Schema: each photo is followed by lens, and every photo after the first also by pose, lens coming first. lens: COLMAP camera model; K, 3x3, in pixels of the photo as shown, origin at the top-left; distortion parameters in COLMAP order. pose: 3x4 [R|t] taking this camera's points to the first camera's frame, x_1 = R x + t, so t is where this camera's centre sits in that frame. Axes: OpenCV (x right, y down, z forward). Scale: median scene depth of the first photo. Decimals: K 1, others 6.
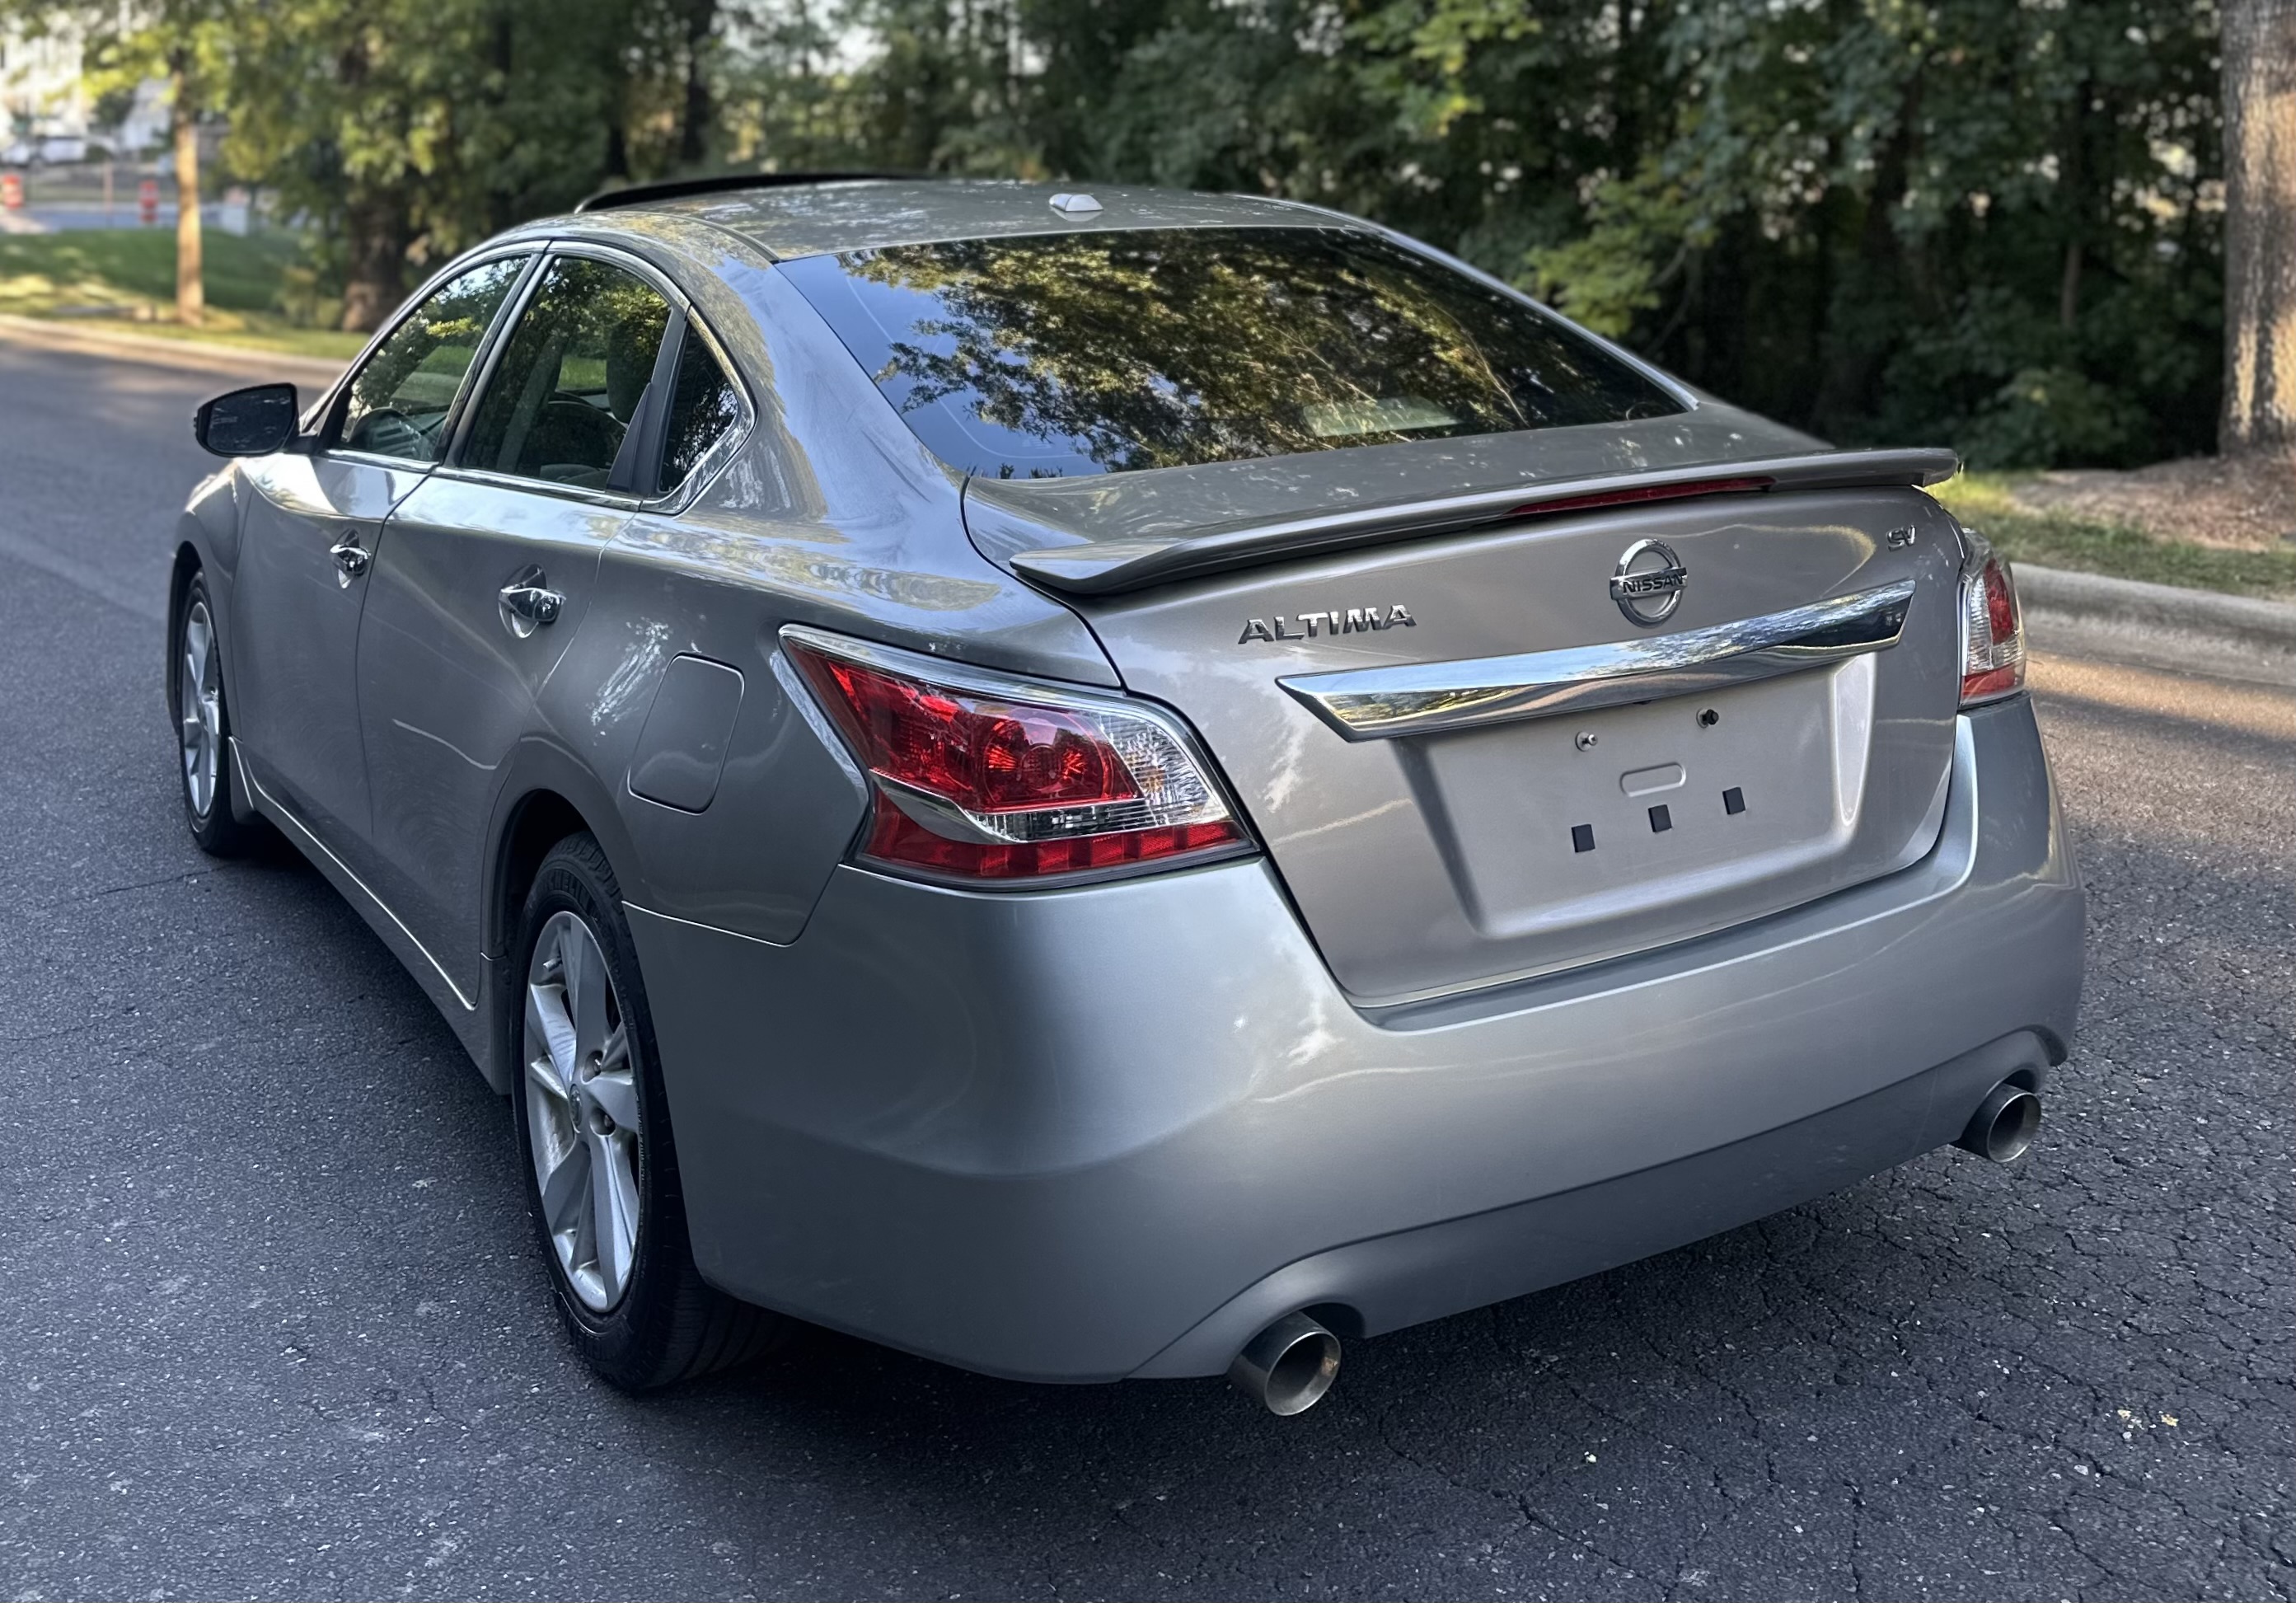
lens RADIAL K [[2244.2, 0, 1148.0], [0, 2244.2, 801.5], [0, 0, 1]] dist [-0.014084, 0.004171]
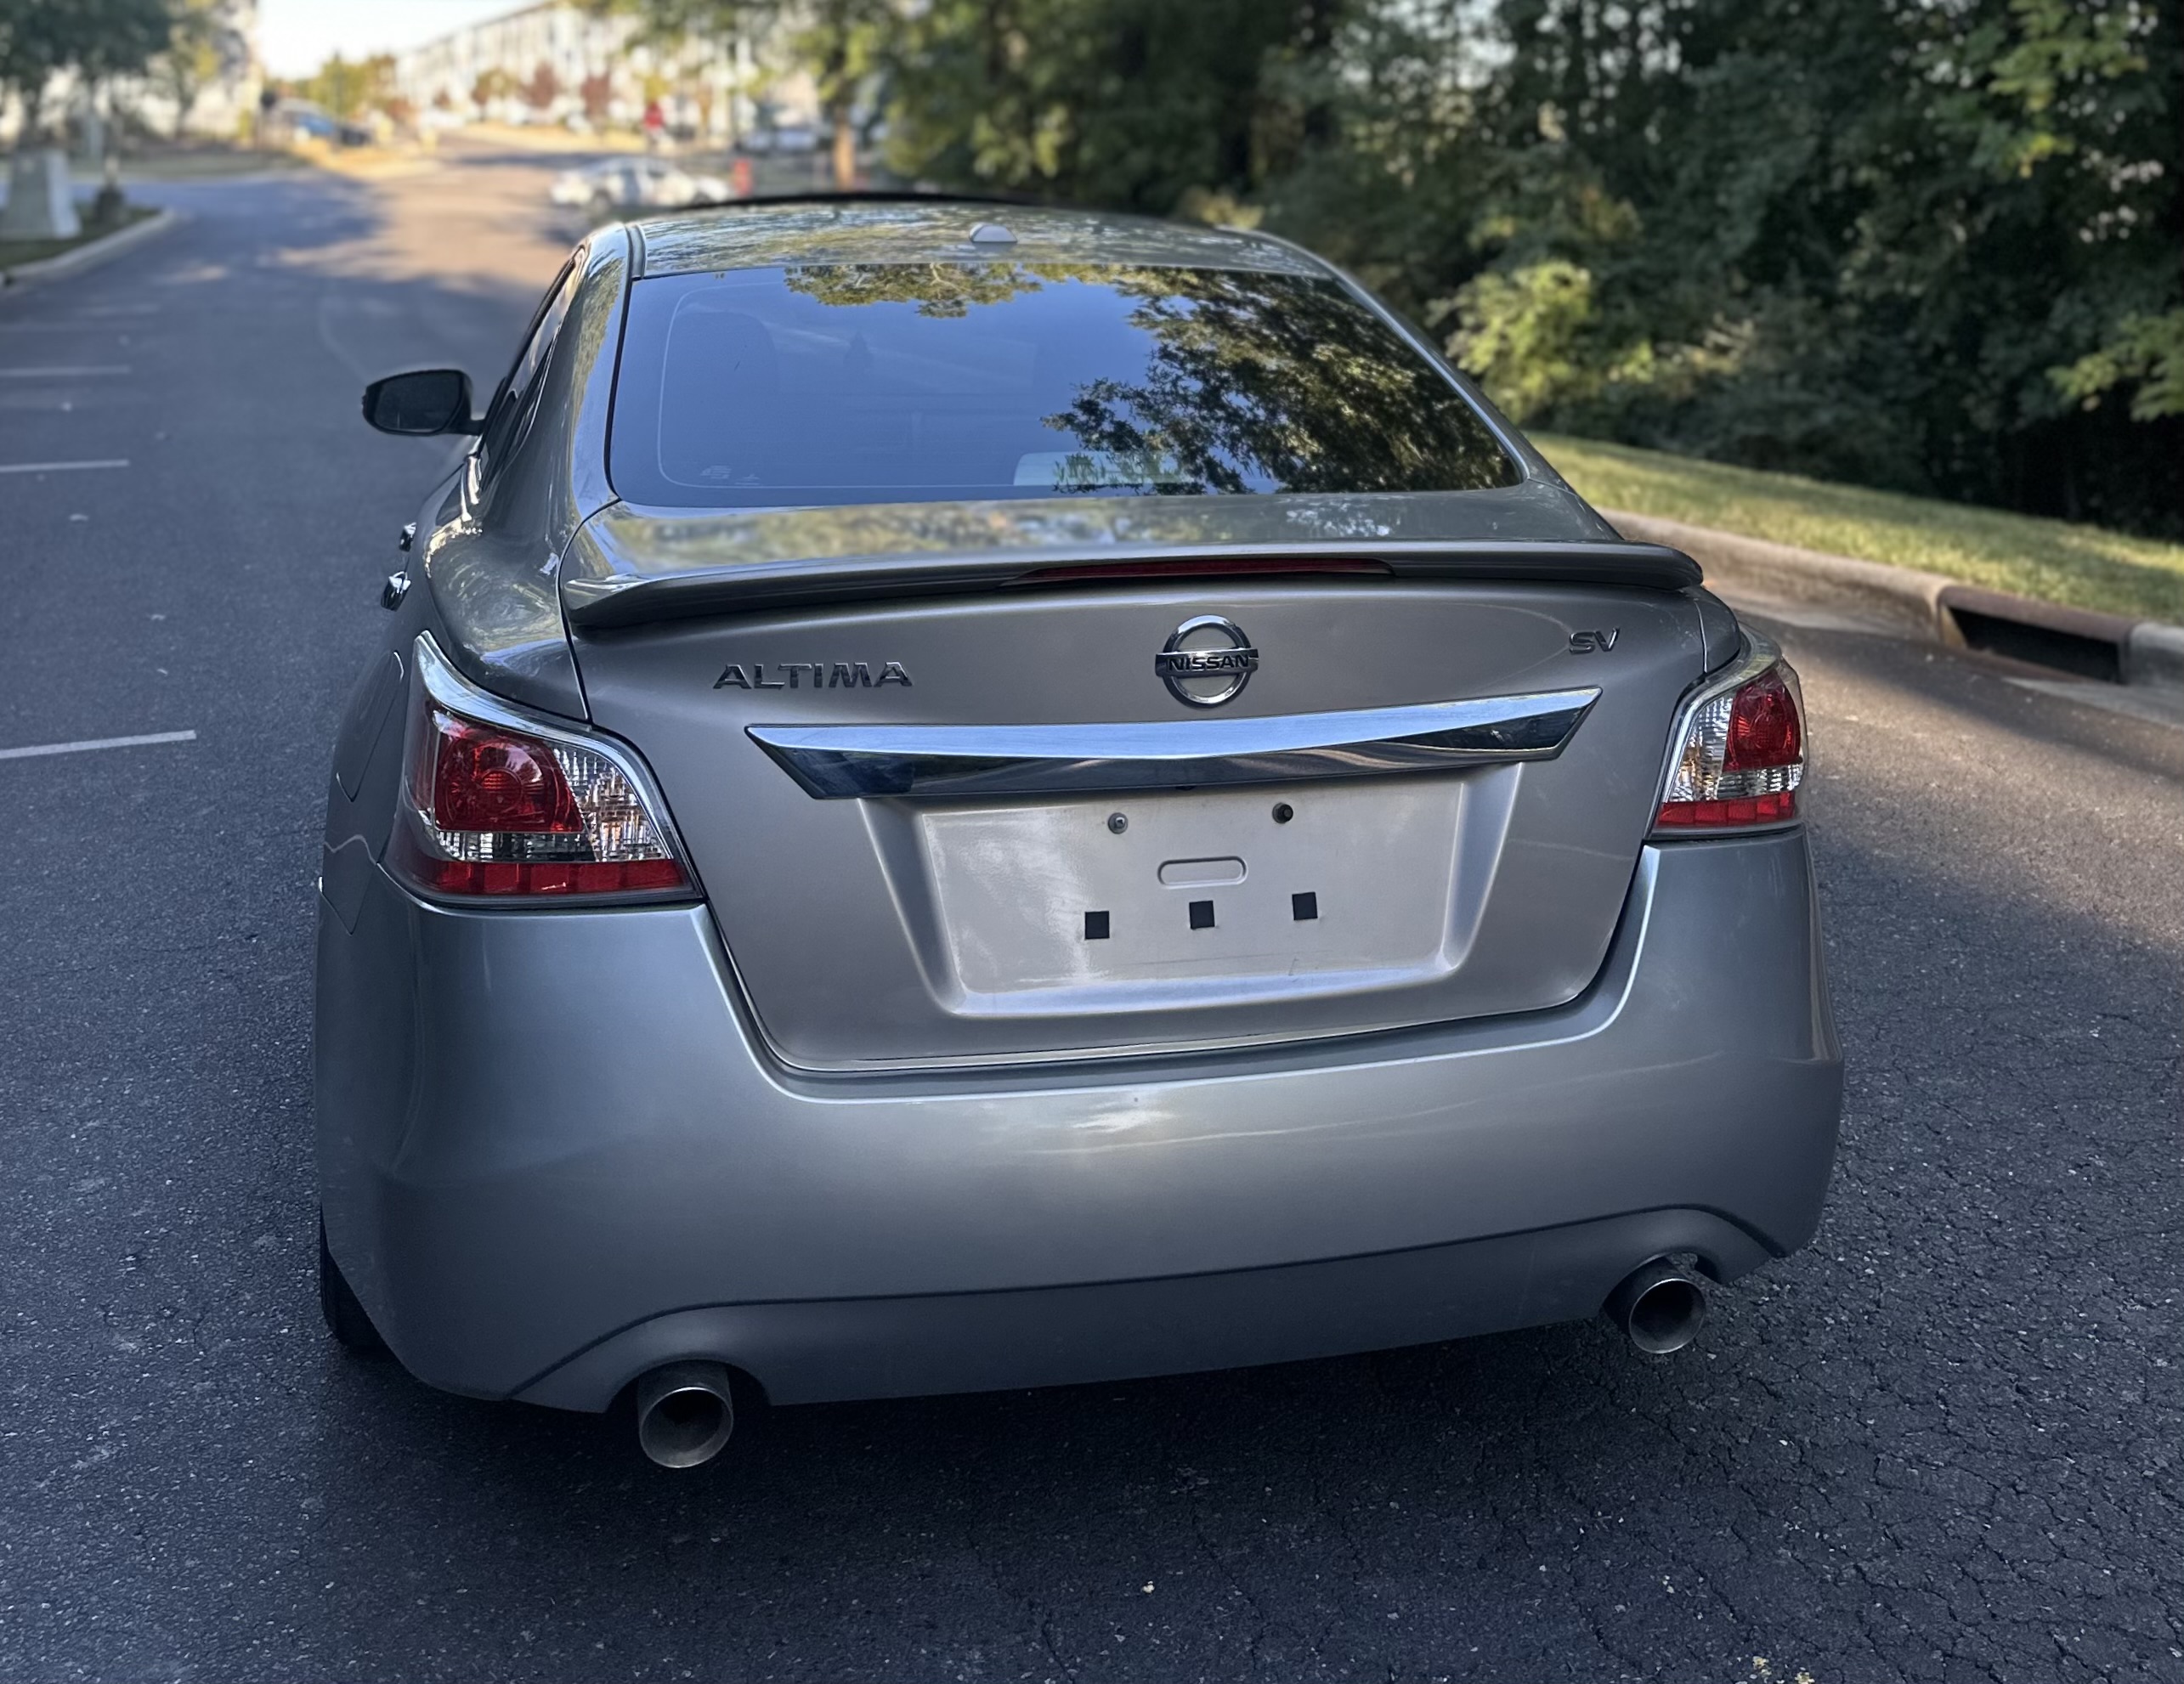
lens RADIAL K [[2317.8, 0, 1141.4], [0, 2317.8, 840.4], [0, 0, 1]] dist [-0.015210, 0.018377]
pose [[0.957491, 0.113597, -0.265155, 0.119420], [-0.113490, 0.993414, 0.015778, -0.009344], [0.265201, 0.014985, 0.964077, 0.017269]]
